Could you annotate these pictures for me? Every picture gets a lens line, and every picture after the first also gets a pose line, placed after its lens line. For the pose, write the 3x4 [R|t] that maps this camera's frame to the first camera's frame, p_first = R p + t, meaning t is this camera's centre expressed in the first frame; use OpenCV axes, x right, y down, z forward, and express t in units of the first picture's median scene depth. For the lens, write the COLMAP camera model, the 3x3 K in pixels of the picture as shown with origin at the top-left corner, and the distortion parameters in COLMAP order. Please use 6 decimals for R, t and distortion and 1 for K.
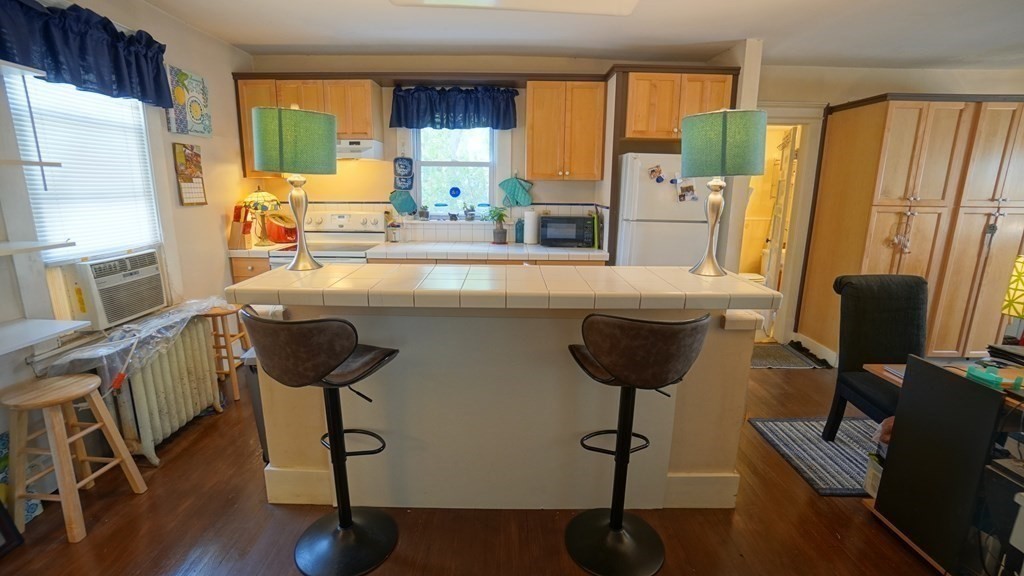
lens RADIAL K [[456.5, 0, 509.0], [0, 456.5, 287.6], [0, 0, 1]] dist [-0.060412, 0.022023]
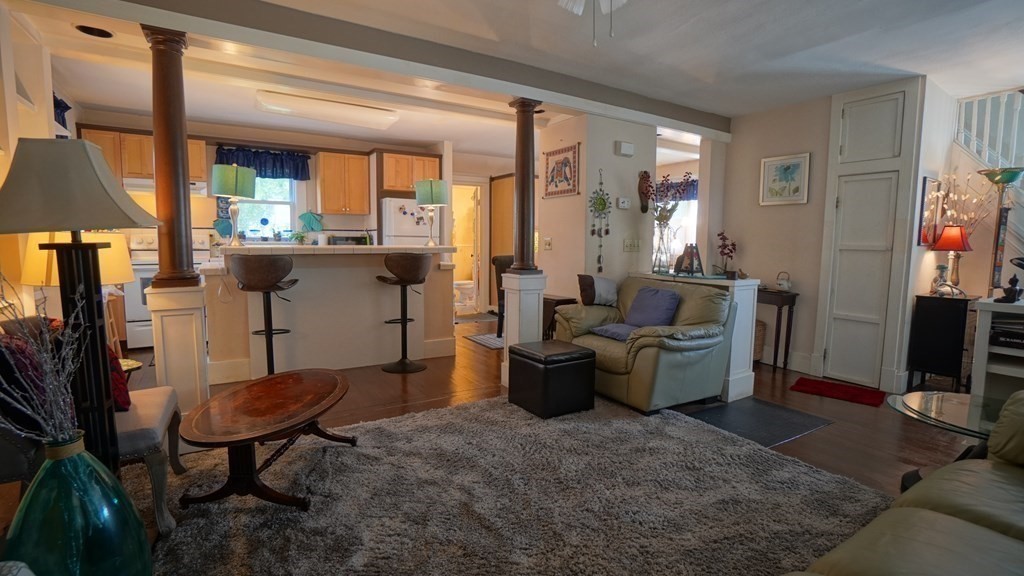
lens RADIAL K [[456.5, 0, 509.0], [0, 456.5, 287.6], [0, 0, 1]] dist [-0.060412, 0.022023]
pose [[0.849796, -0.056595, 0.524065, -0.260821], [0.114974, 0.990182, -0.079504, 0.230717], [-0.514420, 0.127816, 0.847960, -0.659788]]
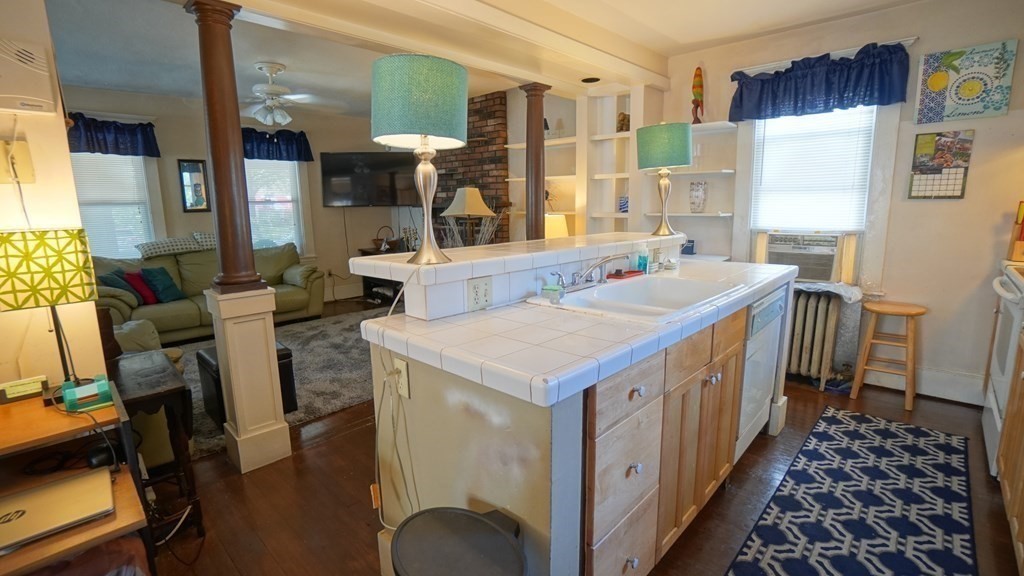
lens RADIAL K [[456.5, 0, 509.0], [0, 456.5, 287.6], [0, 0, 1]] dist [-0.060412, 0.022023]
pose [[-0.682953, 0.128081, -0.719146, 0.505812], [-0.153301, 0.937451, 0.312546, -0.144515], [0.714195, 0.323700, -0.620600, 0.887511]]
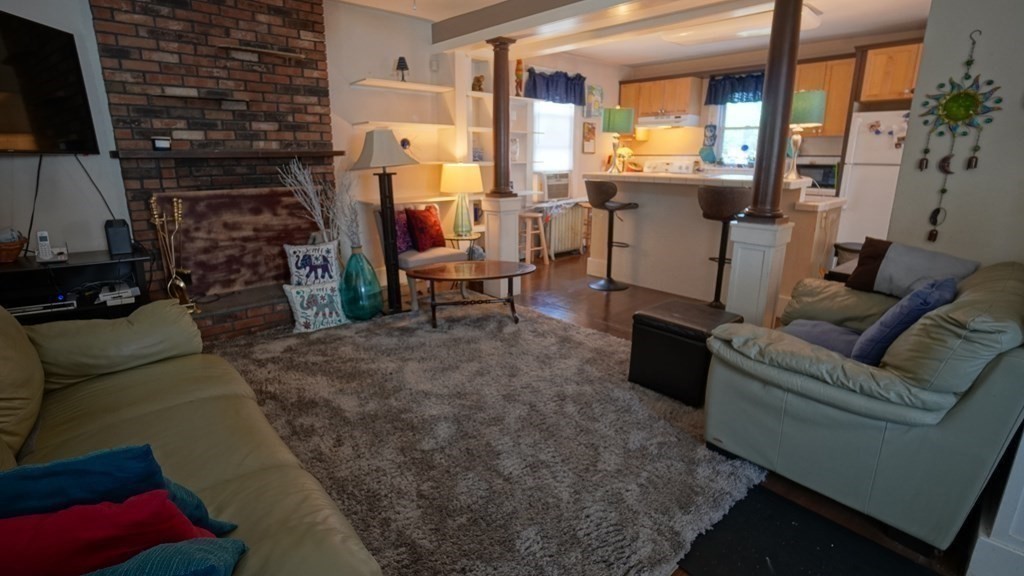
lens RADIAL K [[474.6, 0, 512.0], [0, 474.6, 288.0], [0, 0, 1]] dist [-0.062103, 0.025214]
pose [[0.681377, 0.183337, -0.708599, 0.603408], [-0.150115, 0.982545, 0.109868, 0.206035], [0.716373, 0.031509, 0.697006, -0.636443]]
